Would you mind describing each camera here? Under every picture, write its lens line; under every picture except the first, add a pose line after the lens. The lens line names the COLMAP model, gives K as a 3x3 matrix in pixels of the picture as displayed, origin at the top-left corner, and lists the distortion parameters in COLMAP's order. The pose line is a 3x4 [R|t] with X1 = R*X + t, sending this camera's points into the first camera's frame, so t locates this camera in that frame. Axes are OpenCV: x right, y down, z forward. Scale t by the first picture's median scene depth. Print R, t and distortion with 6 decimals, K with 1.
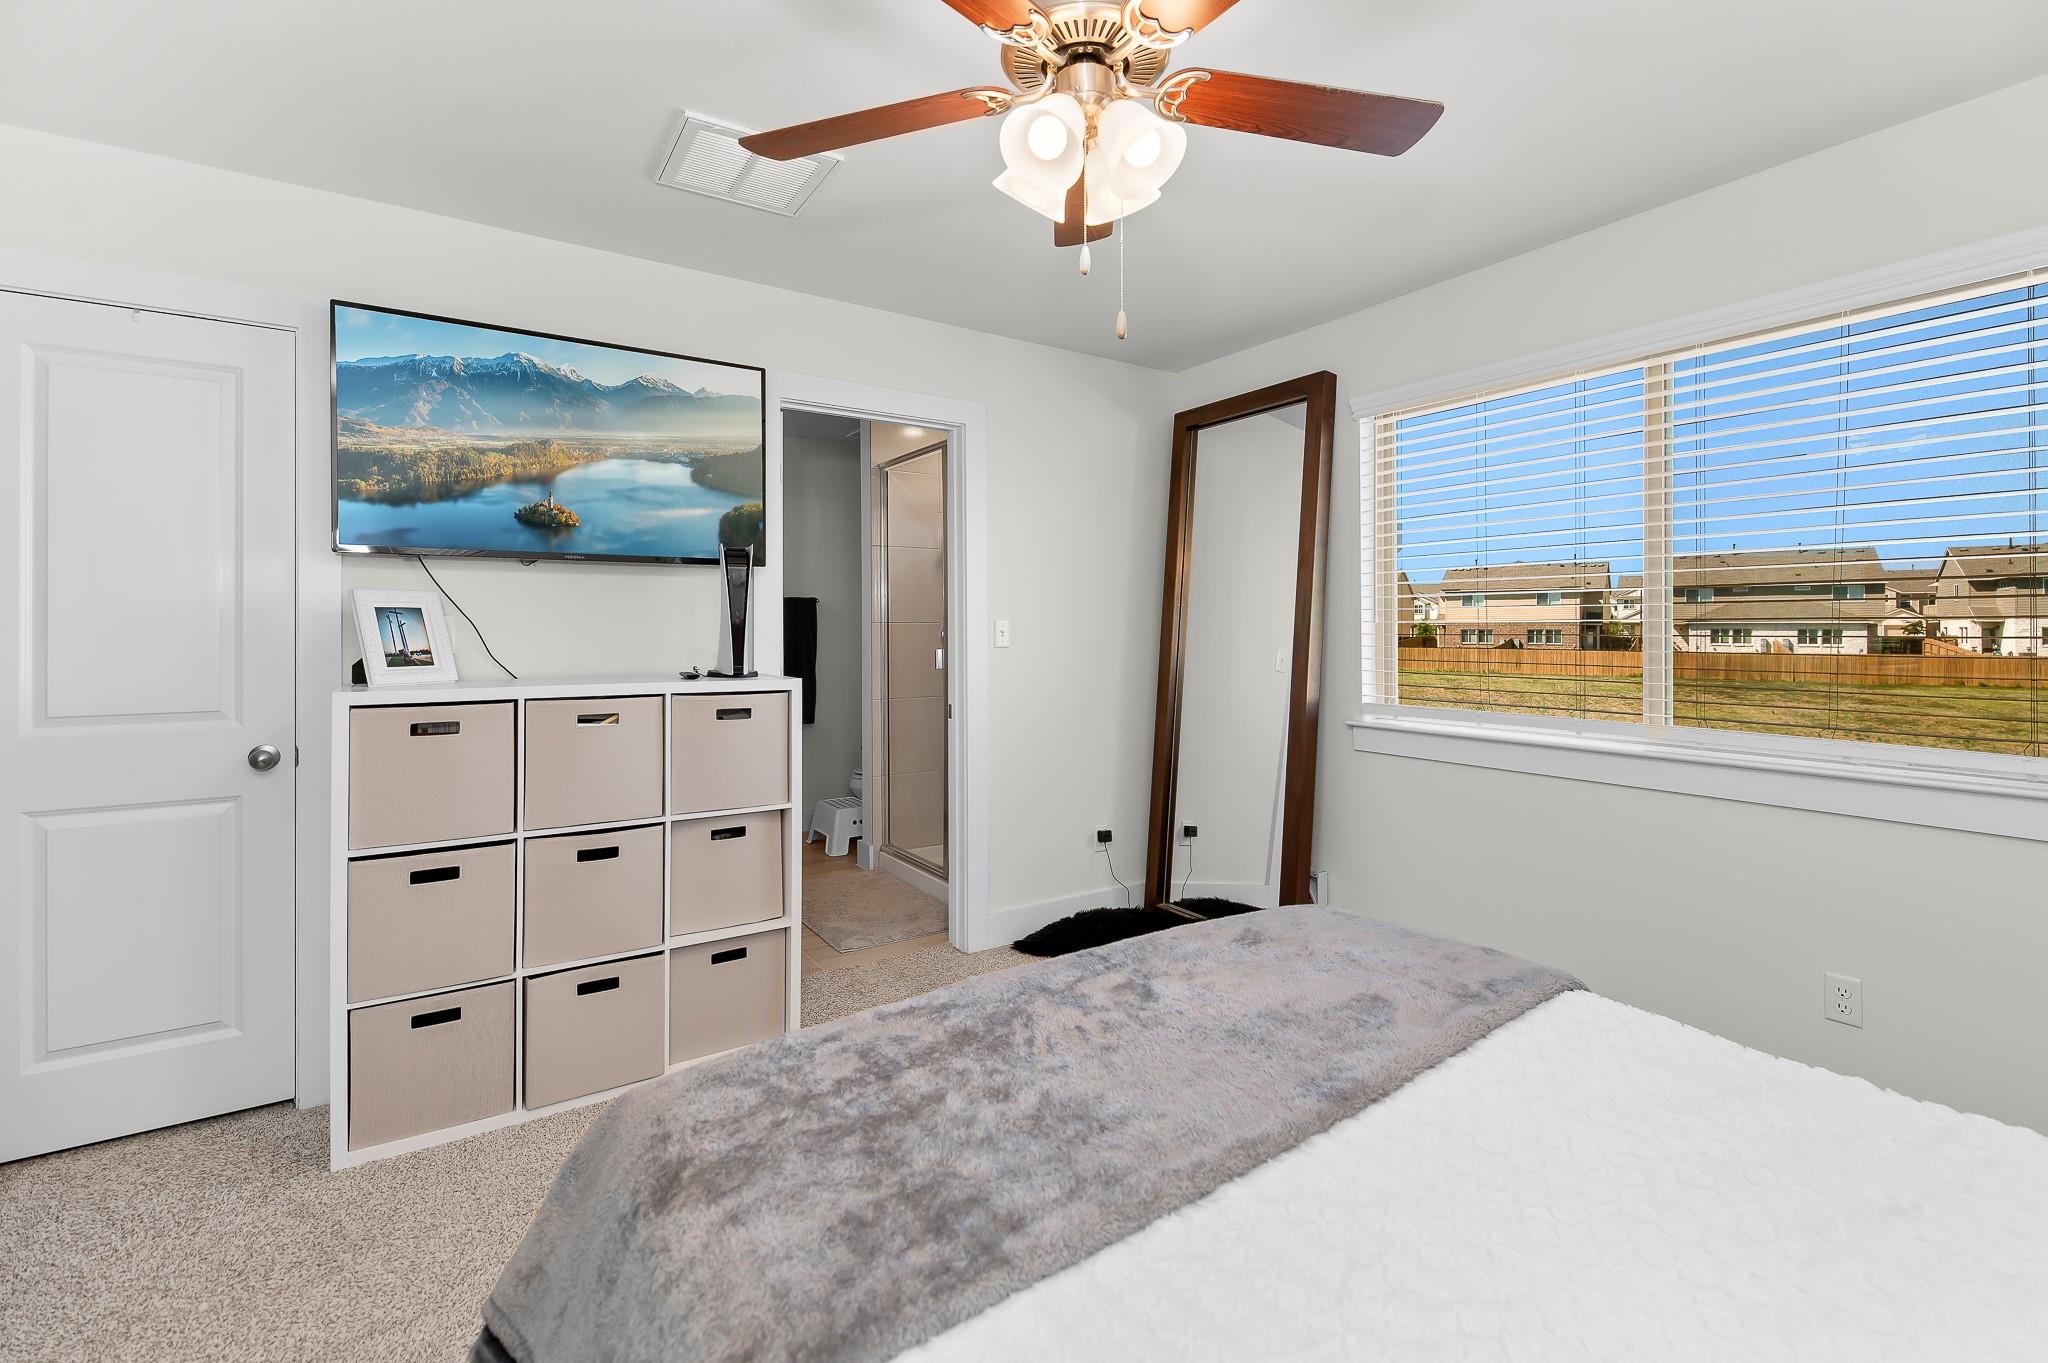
lens RADIAL K [[907.3, 0, 1038.5], [0, 907.3, 623.3], [0, 0, 1]] dist [-0.001651, -0.001392]
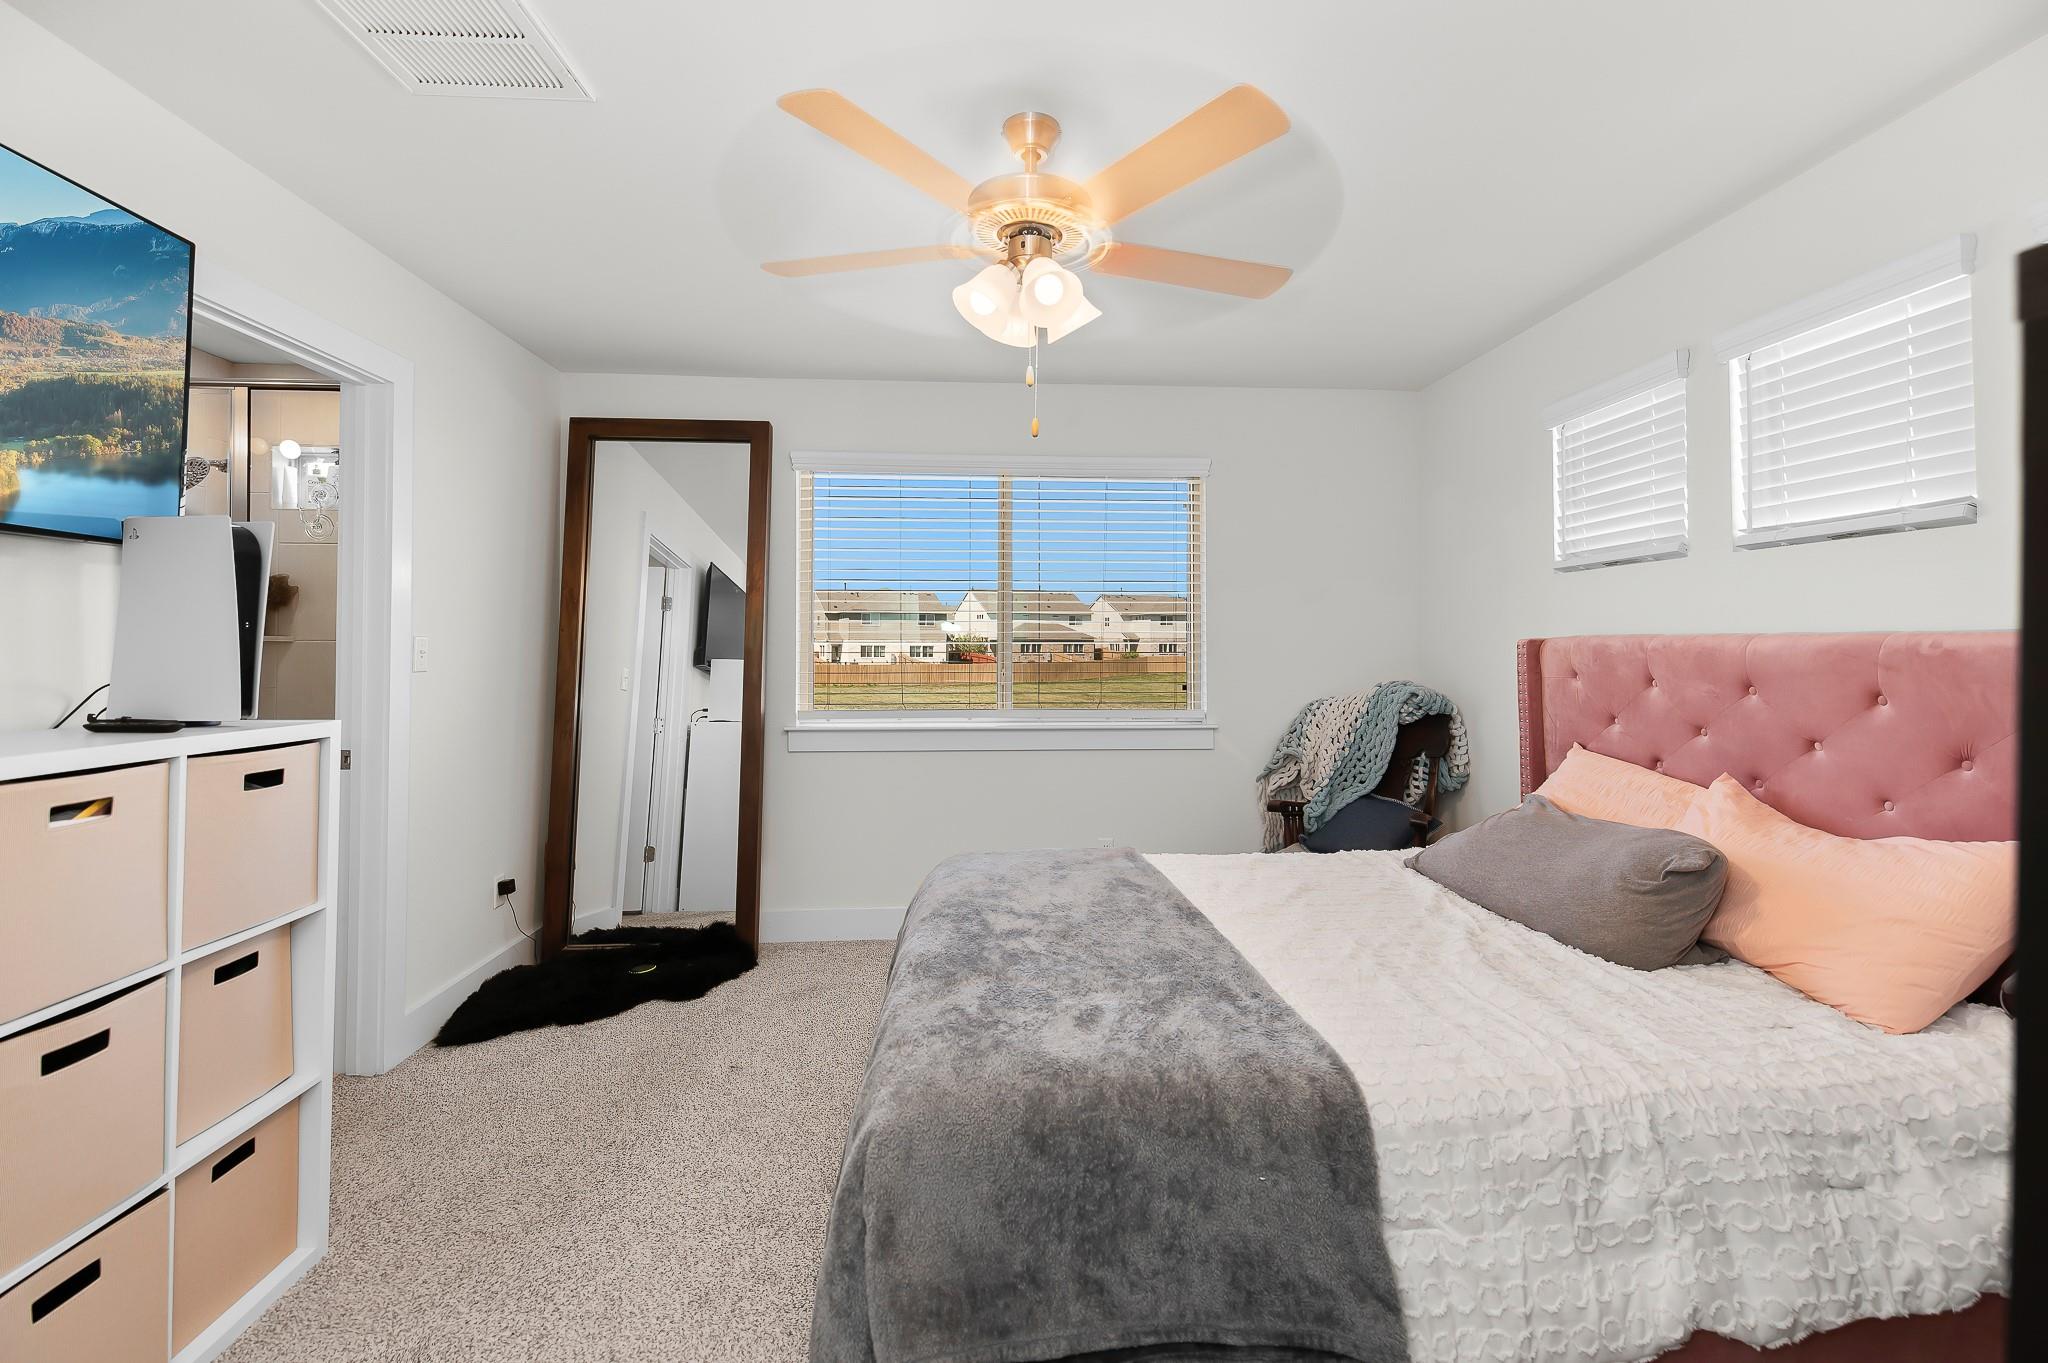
lens RADIAL K [[907.3, 0, 1038.5], [0, 907.3, 623.3], [0, 0, 1]] dist [-0.001651, -0.001392]
pose [[0.492571, 0.021020, 0.870018, -0.482229], [-0.004463, 0.999756, -0.021628, -0.001186], [-0.870261, 0.006770, 0.492545, 0.142587]]
